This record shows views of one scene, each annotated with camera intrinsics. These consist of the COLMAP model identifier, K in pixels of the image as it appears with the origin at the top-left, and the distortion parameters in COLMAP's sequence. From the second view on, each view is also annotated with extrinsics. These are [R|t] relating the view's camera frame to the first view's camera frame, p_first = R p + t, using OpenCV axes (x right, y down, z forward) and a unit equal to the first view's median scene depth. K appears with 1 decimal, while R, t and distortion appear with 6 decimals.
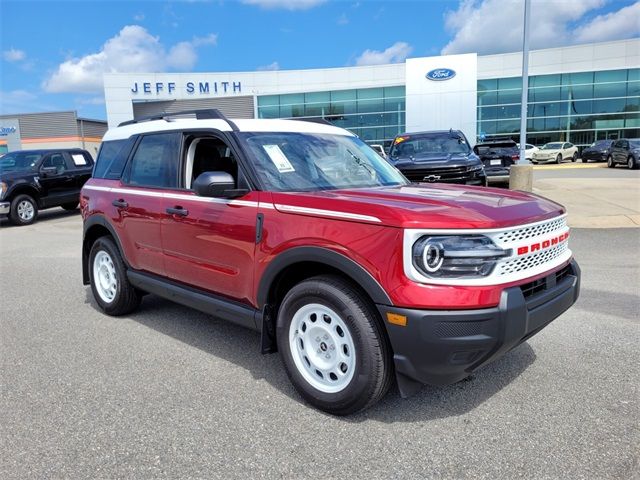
lens RADIAL K [[517.4, 0, 319.1], [0, 517.4, 240.1], [0, 0, 1]] dist [0.003758, -0.001792]
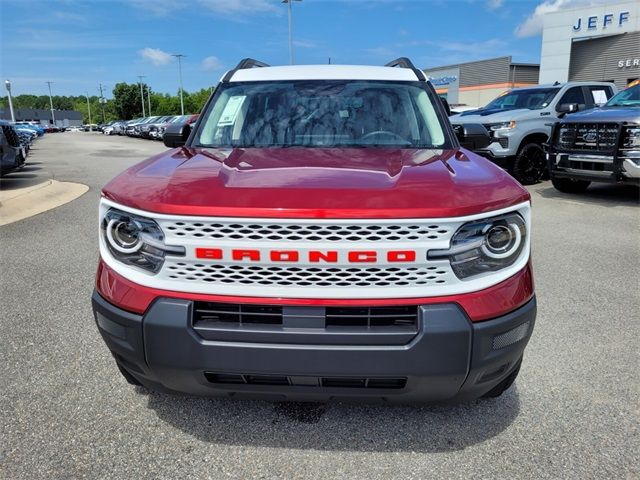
lens RADIAL K [[523.6, 0, 318.3], [0, 523.6, 238.7], [0, 0, 1]] dist [0.005363, 0.000756]
pose [[0.619150, 0.190595, -0.761792, 0.125326], [-0.117564, 0.981663, 0.150055, -0.015027], [0.776423, -0.003347, 0.630204, 0.083363]]
